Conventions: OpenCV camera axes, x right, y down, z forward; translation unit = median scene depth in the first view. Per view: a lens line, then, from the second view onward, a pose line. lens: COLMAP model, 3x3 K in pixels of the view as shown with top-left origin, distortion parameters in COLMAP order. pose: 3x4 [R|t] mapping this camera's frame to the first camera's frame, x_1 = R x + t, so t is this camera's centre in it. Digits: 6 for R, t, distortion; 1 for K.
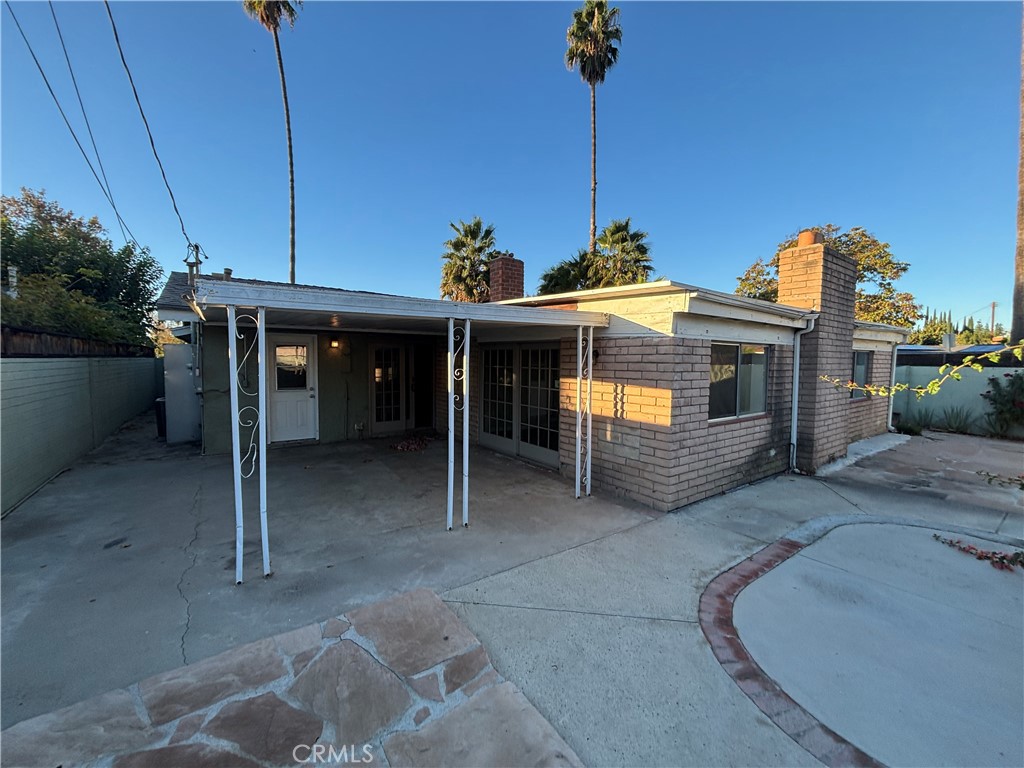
lens RADIAL K [[412.6, 0, 510.1], [0, 412.6, 380.1], [0, 0, 1]] dist [0.000643, 0.000339]
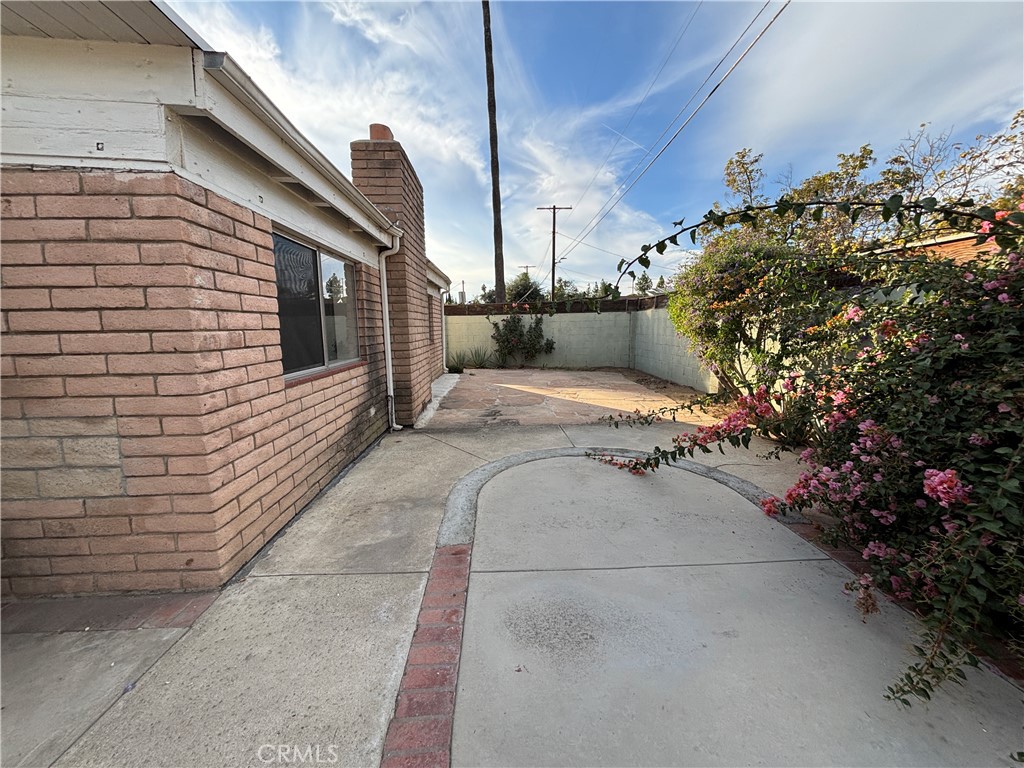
lens RADIAL K [[412.6, 0, 508.1], [0, 412.6, 377.3], [0, 0, 1]] dist [0.000643, 0.000339]
pose [[0.555095, -0.122260, 0.822753, 0.186470], [0.064806, 0.992489, 0.103759, 0.058753], [-0.829259, -0.004276, 0.558848, 0.428429]]
